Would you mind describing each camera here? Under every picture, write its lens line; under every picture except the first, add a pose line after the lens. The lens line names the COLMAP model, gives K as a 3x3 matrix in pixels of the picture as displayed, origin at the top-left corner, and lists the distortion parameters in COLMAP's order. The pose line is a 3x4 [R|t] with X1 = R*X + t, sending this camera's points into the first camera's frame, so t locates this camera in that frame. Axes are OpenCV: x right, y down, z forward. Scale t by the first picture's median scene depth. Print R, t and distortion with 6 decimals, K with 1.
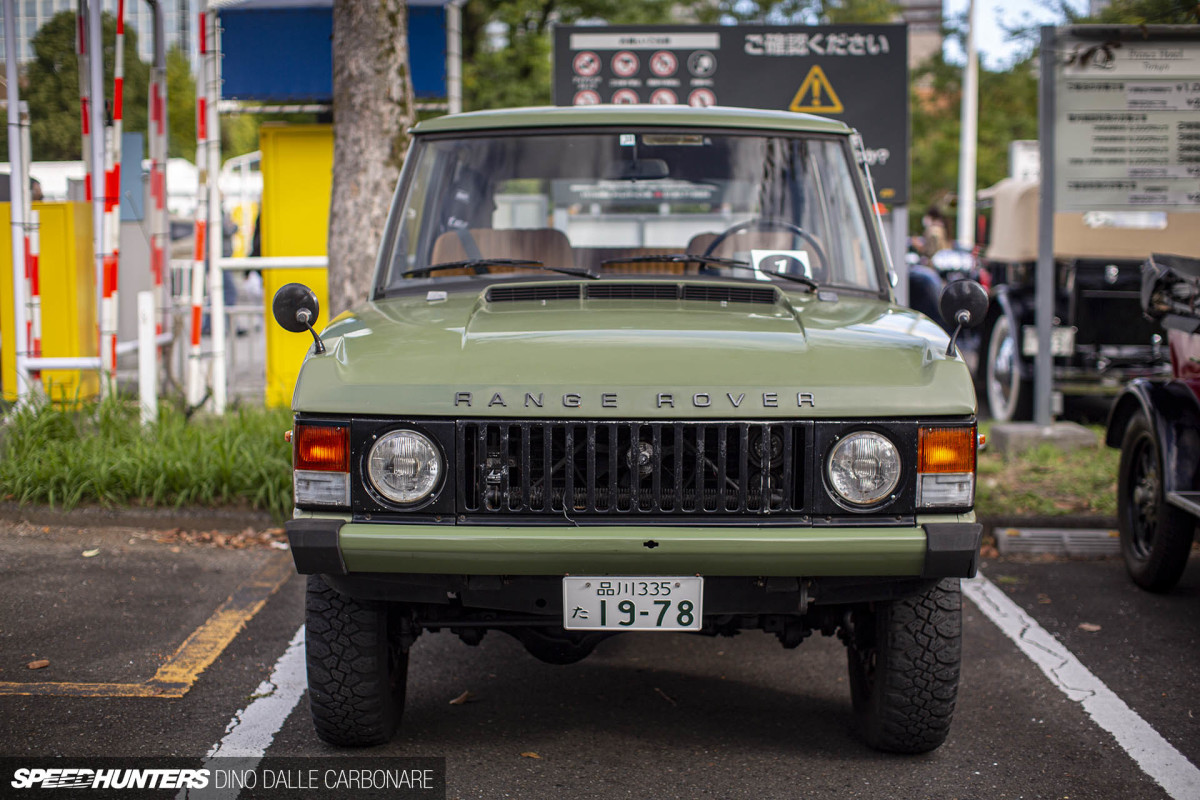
lens RADIAL K [[1773.4, 0, 600.1], [0, 1773.4, 394.1], [0, 0, 1]] dist [-0.136016, 0.000000]
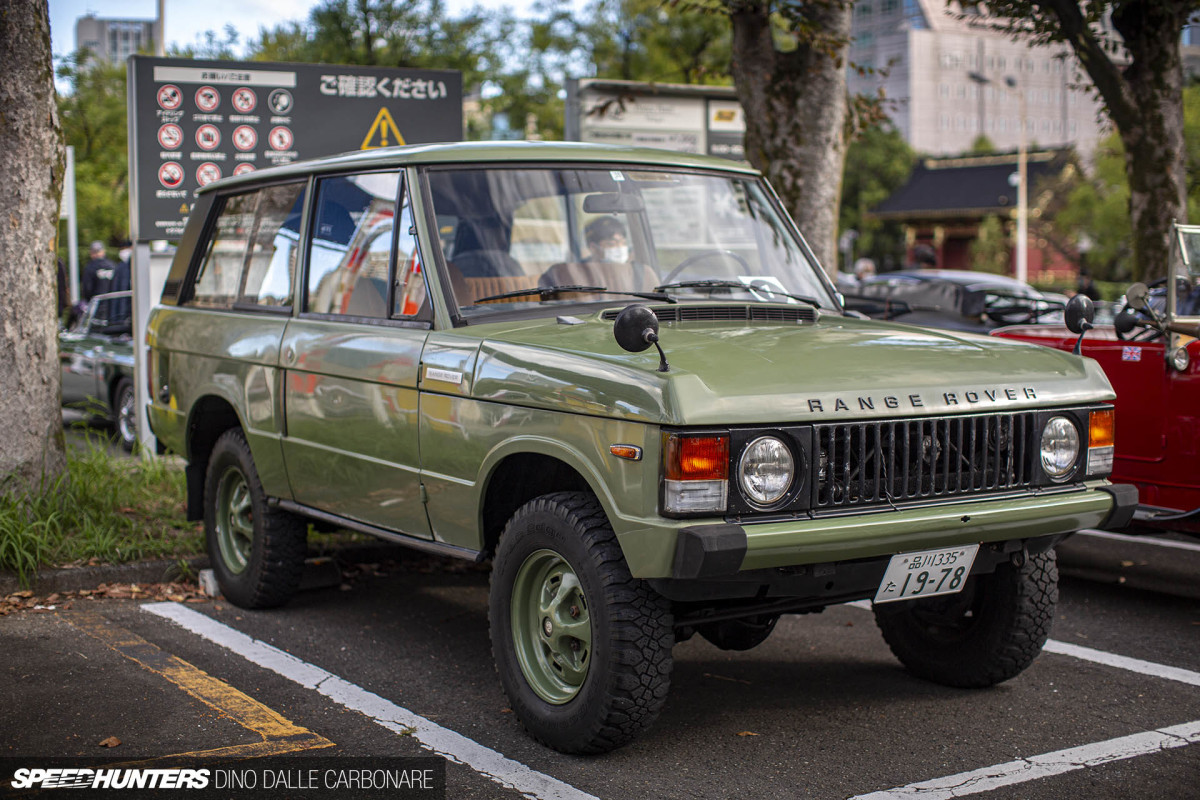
lens RADIAL K [[1773.4, 0, 600.6], [0, 1773.4, 399.3], [0, 0, 1]] dist [-0.136016, 0.000000]
pose [[0.829935, -0.042878, 0.556210, -0.398528], [0.055262, 0.998457, -0.005488, -0.001130], [-0.555116, 0.035292, 0.831024, 0.073201]]
